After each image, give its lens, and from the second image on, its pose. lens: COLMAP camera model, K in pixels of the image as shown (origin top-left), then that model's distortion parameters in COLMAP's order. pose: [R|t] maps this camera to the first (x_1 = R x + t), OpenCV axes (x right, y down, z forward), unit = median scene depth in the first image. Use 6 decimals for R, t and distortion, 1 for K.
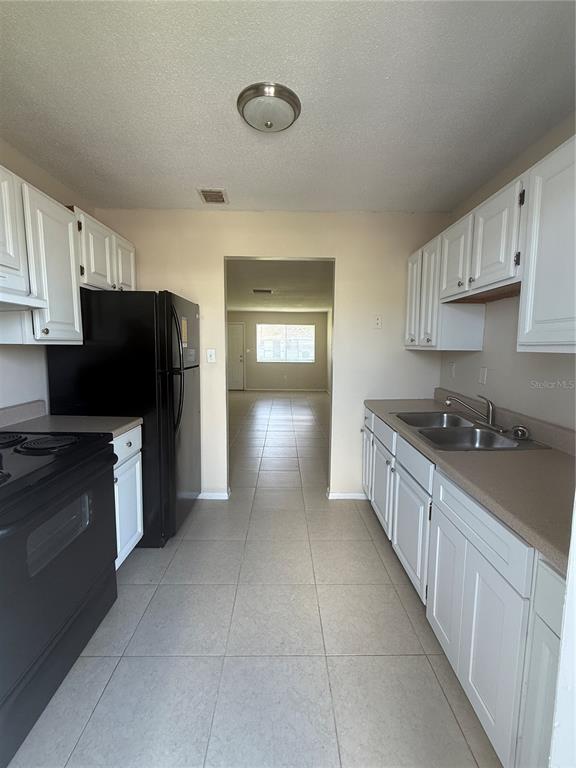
lens RADIAL K [[339.7, 0, 288.6], [0, 339.7, 384.0], [0, 0, 1]] dist [0.000327, 0.000949]
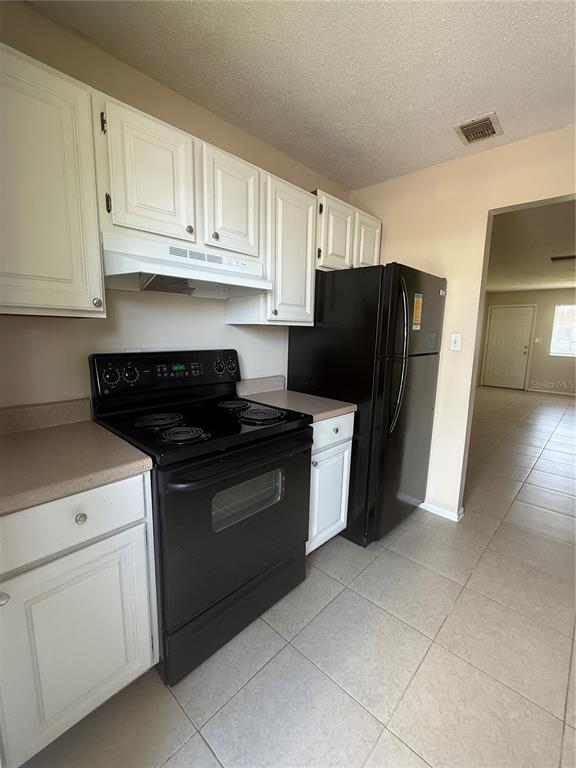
lens RADIAL K [[339.7, 0, 287.8], [0, 339.7, 383.9], [0, 0, 1]] dist [0.000327, 0.000949]
pose [[0.718959, 0.112271, -0.685925, 0.061577], [-0.090112, 0.993595, 0.068177, -0.003938], [0.689187, 0.012794, 0.724471, 0.179858]]
